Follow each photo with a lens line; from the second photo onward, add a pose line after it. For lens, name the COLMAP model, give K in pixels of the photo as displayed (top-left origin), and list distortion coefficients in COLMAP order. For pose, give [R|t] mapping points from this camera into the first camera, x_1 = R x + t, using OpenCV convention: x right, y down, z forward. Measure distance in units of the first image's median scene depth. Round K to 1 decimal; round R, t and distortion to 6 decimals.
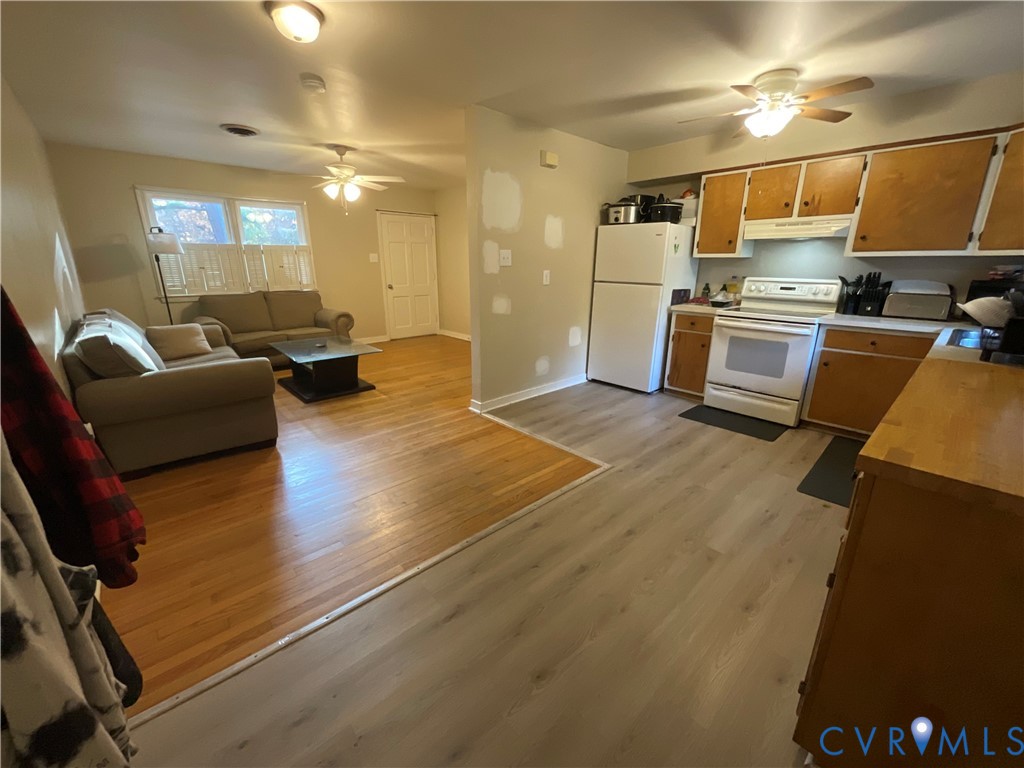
lens RADIAL K [[418.6, 0, 514.4], [0, 418.6, 383.2], [0, 0, 1]] dist [0.006907, 0.000226]
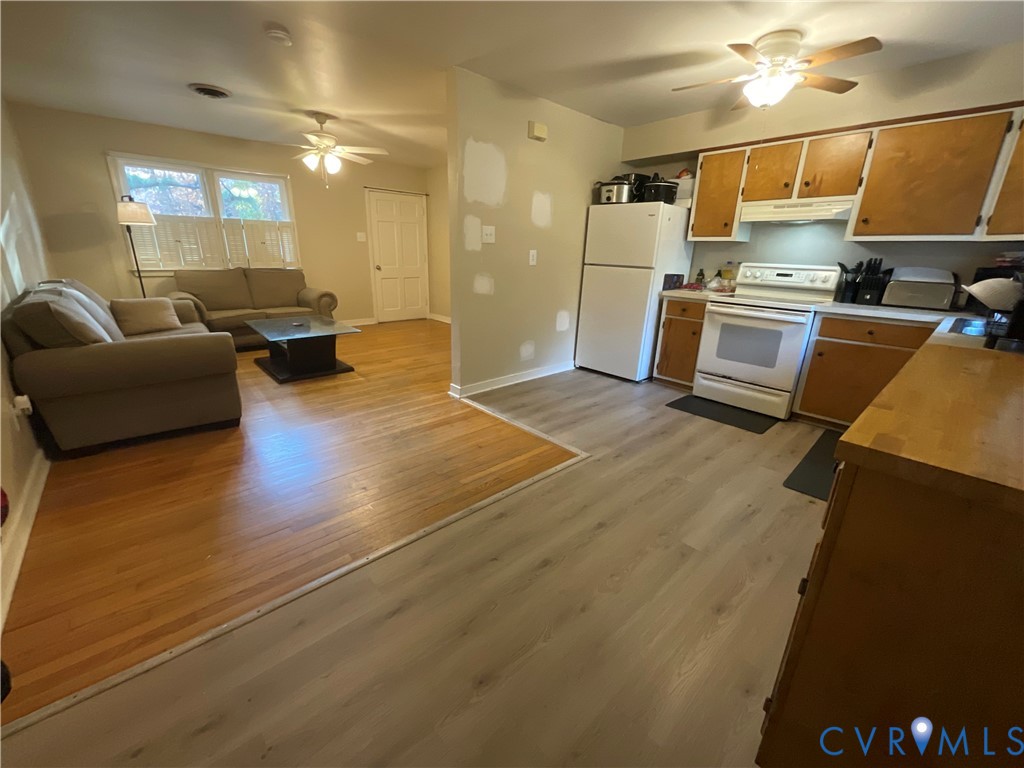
lens RADIAL K [[418.6, 0, 514.4], [0, 418.6, 383.2], [0, 0, 1]] dist [0.006907, 0.000226]
pose [[0.999718, 0.023617, 0.002544, 0.046017], [-0.023670, 0.999444, 0.023492, 0.014083], [-0.001988, -0.023546, 0.999721, 0.046333]]
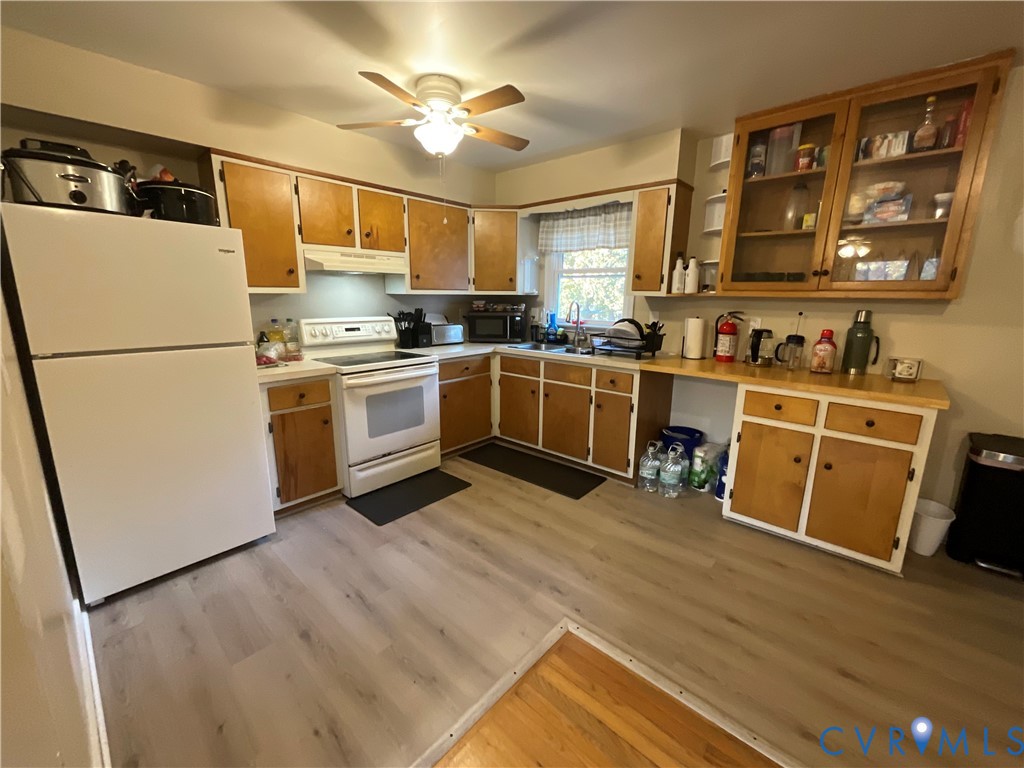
lens RADIAL K [[418.6, 0, 514.4], [0, 418.6, 383.2], [0, 0, 1]] dist [0.006907, 0.000226]
pose [[-0.087000, -0.212515, 0.973277, -0.261108], [0.270016, 0.935380, 0.228377, -0.257264], [-0.958917, 0.282670, -0.023996, 0.826427]]
